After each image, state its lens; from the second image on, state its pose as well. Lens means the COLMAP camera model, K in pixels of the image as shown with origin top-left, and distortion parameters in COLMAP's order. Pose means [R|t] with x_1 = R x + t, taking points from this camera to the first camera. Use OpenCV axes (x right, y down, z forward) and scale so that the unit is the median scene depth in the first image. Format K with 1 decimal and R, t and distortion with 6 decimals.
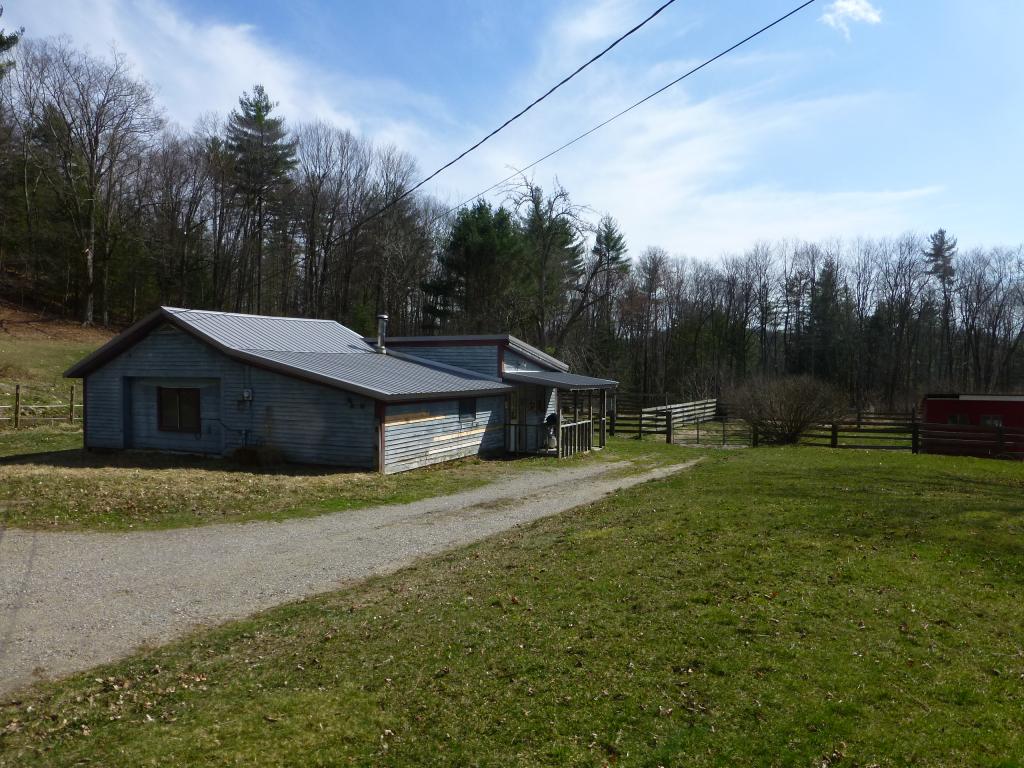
lens RADIAL K [[756.8, 0, 512.0], [0, 756.8, 384.0], [0, 0, 1]] dist [-0.051150, 0.001989]
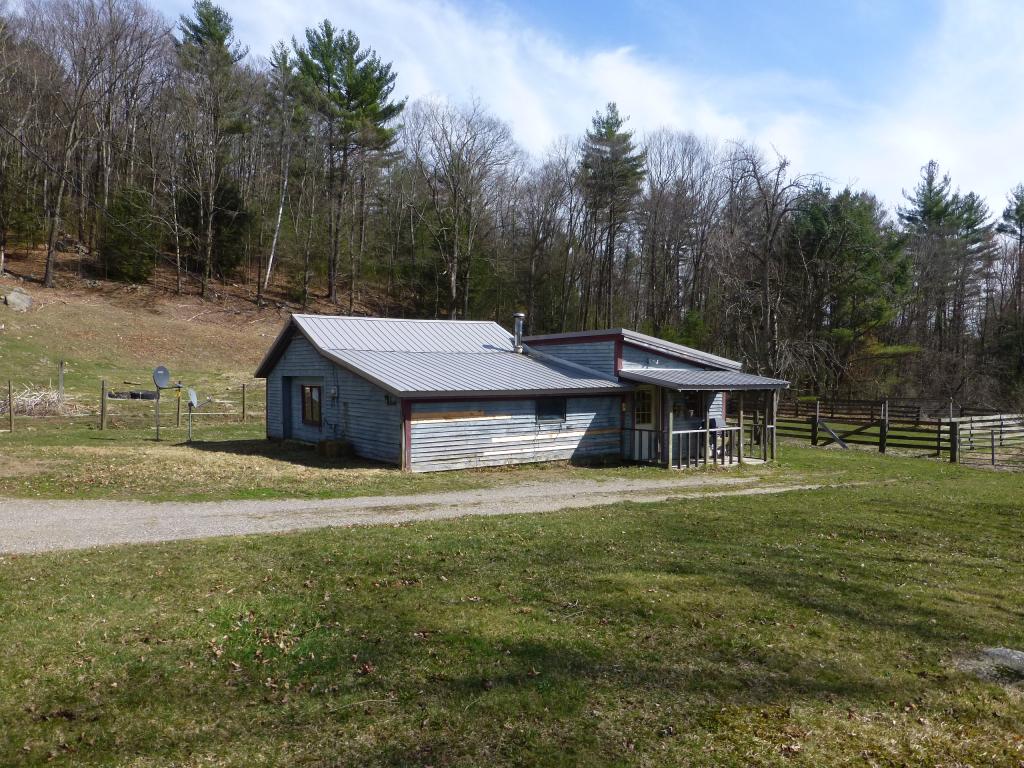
lens RADIAL K [[748.4, 0, 512.0], [0, 748.4, 384.0], [0, 0, 1]] dist [-0.027569, -0.002250]
pose [[0.852020, -0.000991, -0.523509, 0.326878], [-0.004363, 0.999950, -0.008992, 0.008816], [0.523492, 0.009946, 0.851973, 0.168504]]
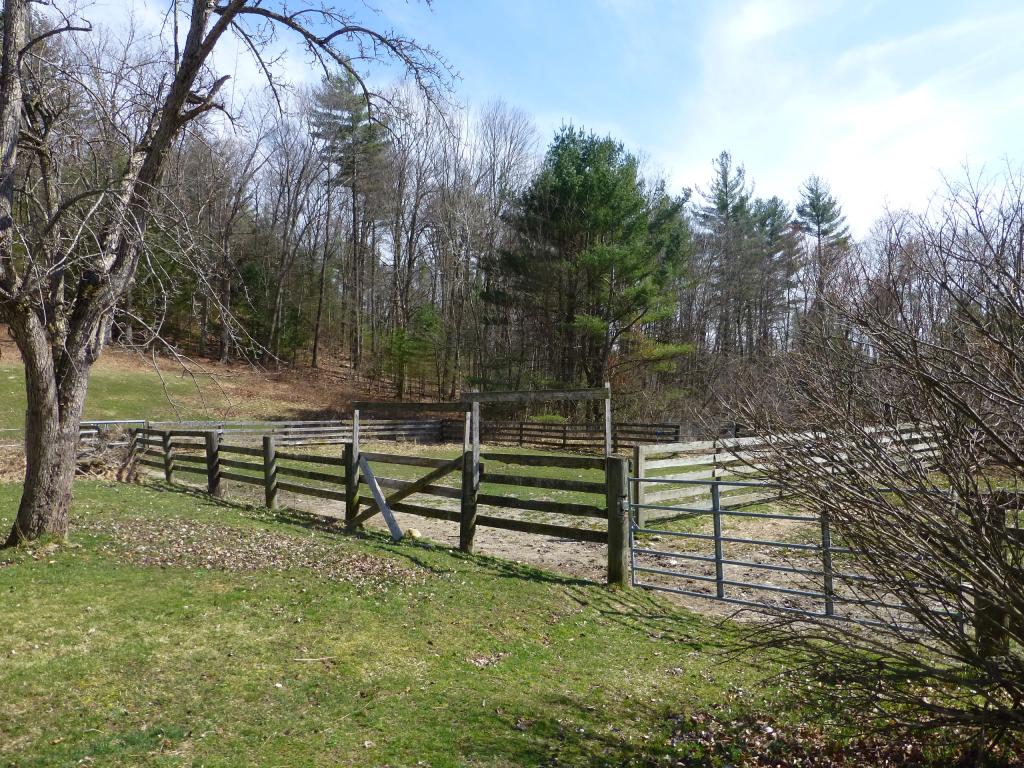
lens RADIAL K [[747.8, 0, 512.0], [0, 747.8, 384.0], [0, 0, 1]] dist [-0.174347, 0.001457]
pose [[0.935847, -0.035314, -0.350634, 0.392404], [0.019153, 0.998593, -0.049454, 0.035574], [0.351887, 0.039565, 0.935206, 1.124407]]
